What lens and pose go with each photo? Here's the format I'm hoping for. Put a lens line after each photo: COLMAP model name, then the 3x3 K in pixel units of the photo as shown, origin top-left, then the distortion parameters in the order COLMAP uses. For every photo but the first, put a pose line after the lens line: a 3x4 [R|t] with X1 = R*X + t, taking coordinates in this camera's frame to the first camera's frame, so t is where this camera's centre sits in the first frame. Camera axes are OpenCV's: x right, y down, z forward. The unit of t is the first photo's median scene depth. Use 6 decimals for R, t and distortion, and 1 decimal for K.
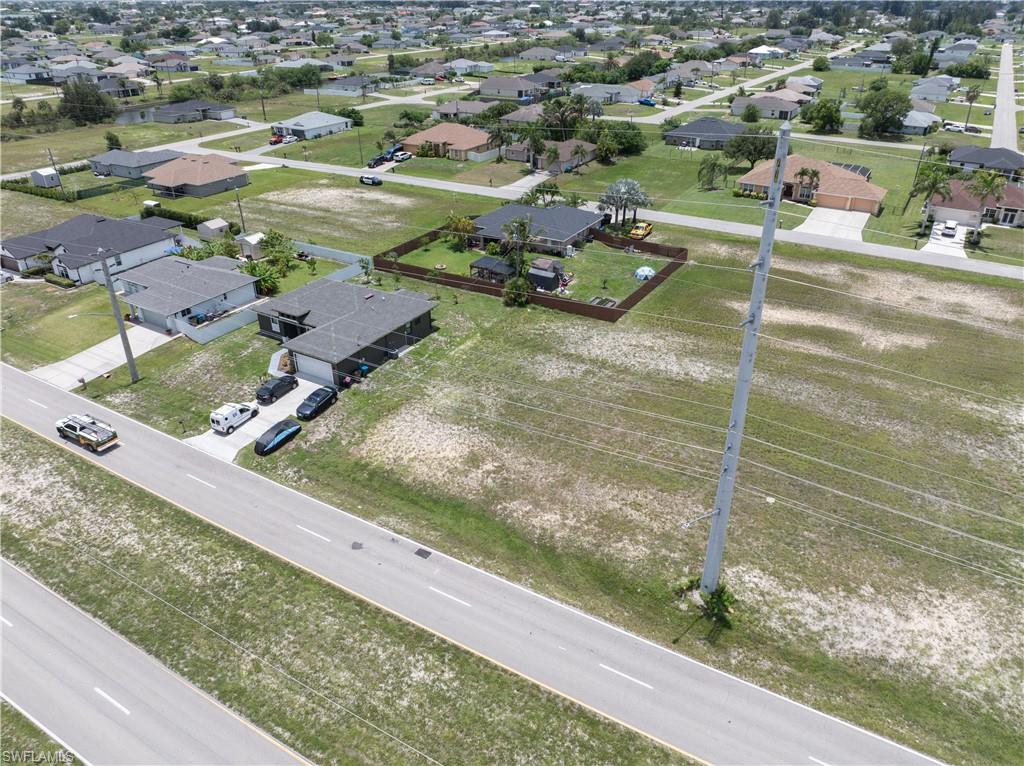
lens RADIAL K [[720.6, 0, 515.3], [0, 720.6, 390.8], [0, 0, 1]] dist [-0.050564, 0.021450]
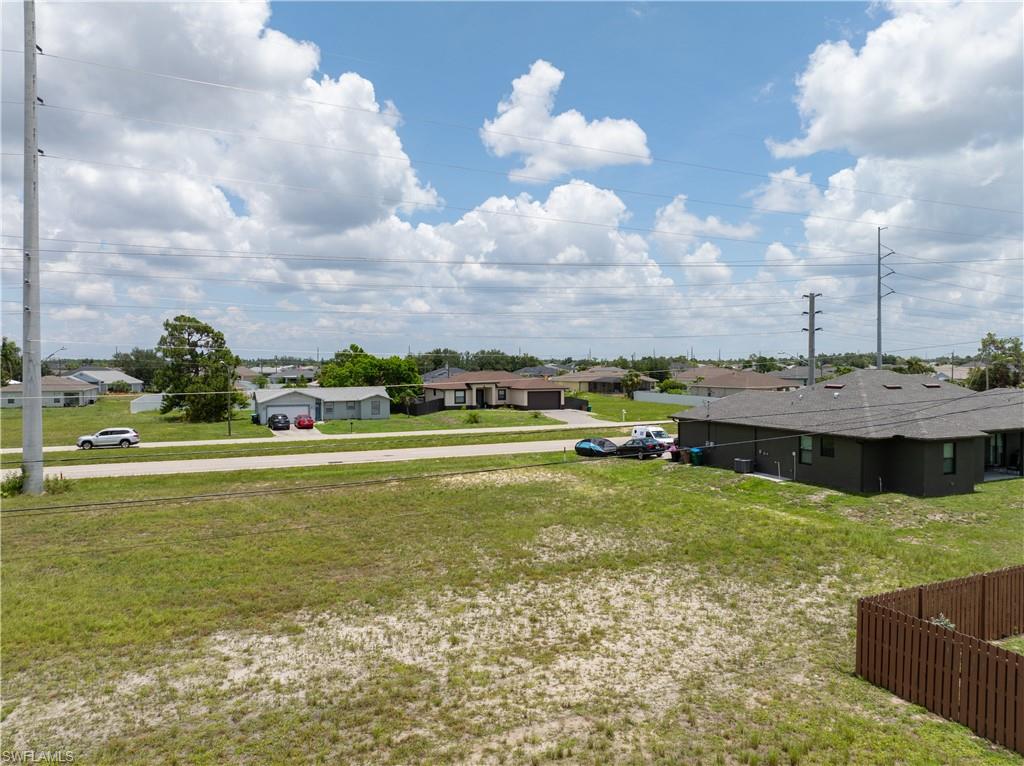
lens RADIAL K [[720.6, 0, 515.3], [0, 720.6, 390.8], [0, 0, 1]] dist [-0.050564, 0.021450]
pose [[-0.579449, 0.031121, -0.814414, 0.324456], [-0.407032, 0.854678, 0.322259, -0.175721], [0.706091, 0.518225, -0.482575, 0.914459]]
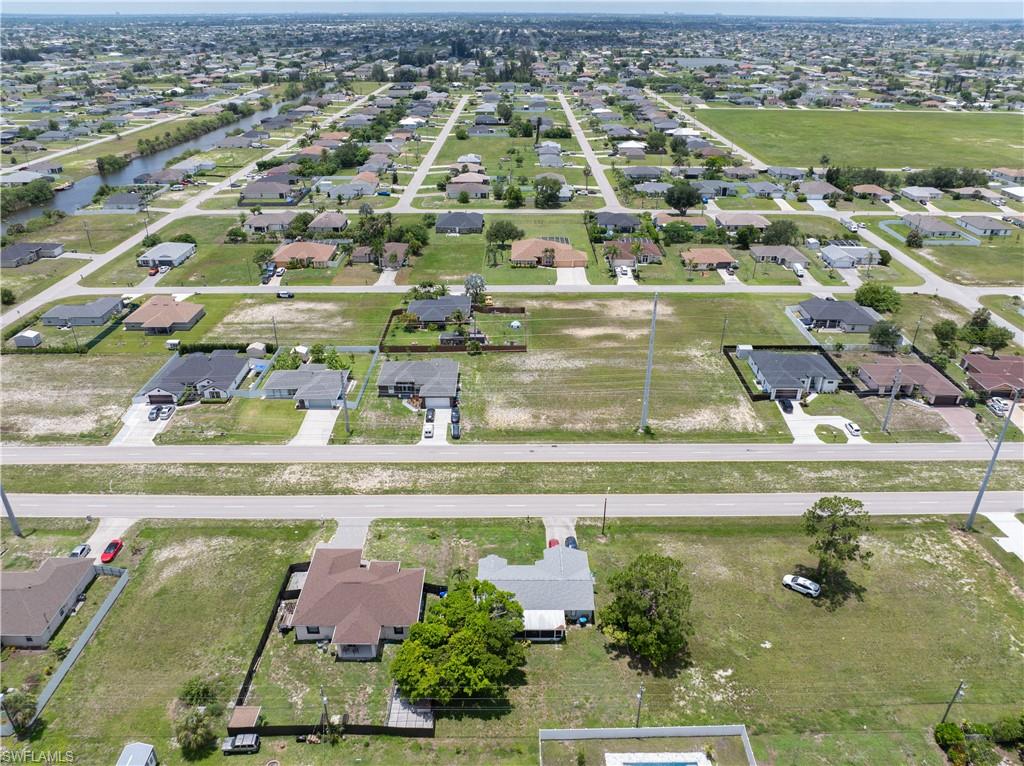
lens RADIAL K [[720.6, 0, 515.3], [0, 720.6, 390.8], [0, 0, 1]] dist [-0.050564, 0.021450]
pose [[0.854150, -0.241169, 0.460723, -0.826869], [0.250009, 0.967295, 0.042838, -0.077238], [-0.455986, 0.078595, 0.886510, -0.789098]]
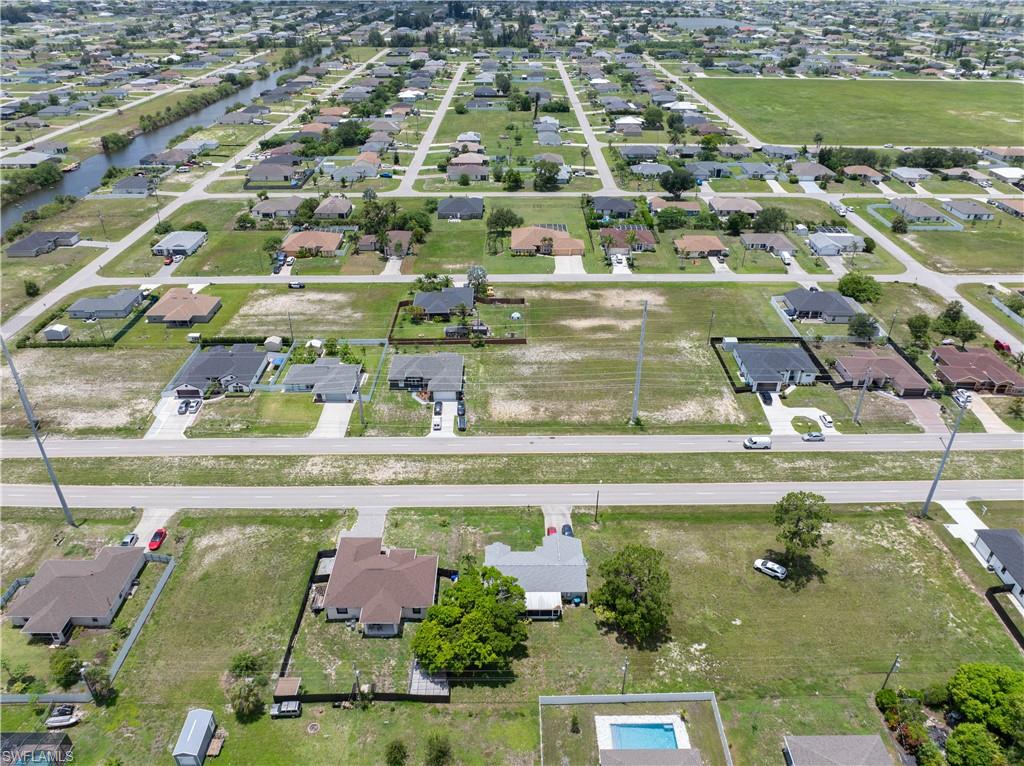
lens RADIAL K [[720.6, 0, 515.3], [0, 720.6, 390.8], [0, 0, 1]] dist [-0.050564, 0.021450]
pose [[0.852379, -0.268547, 0.448701, -0.875032], [0.252142, 0.962792, 0.097245, -0.168041], [-0.458121, 0.030247, 0.888375, -0.913707]]
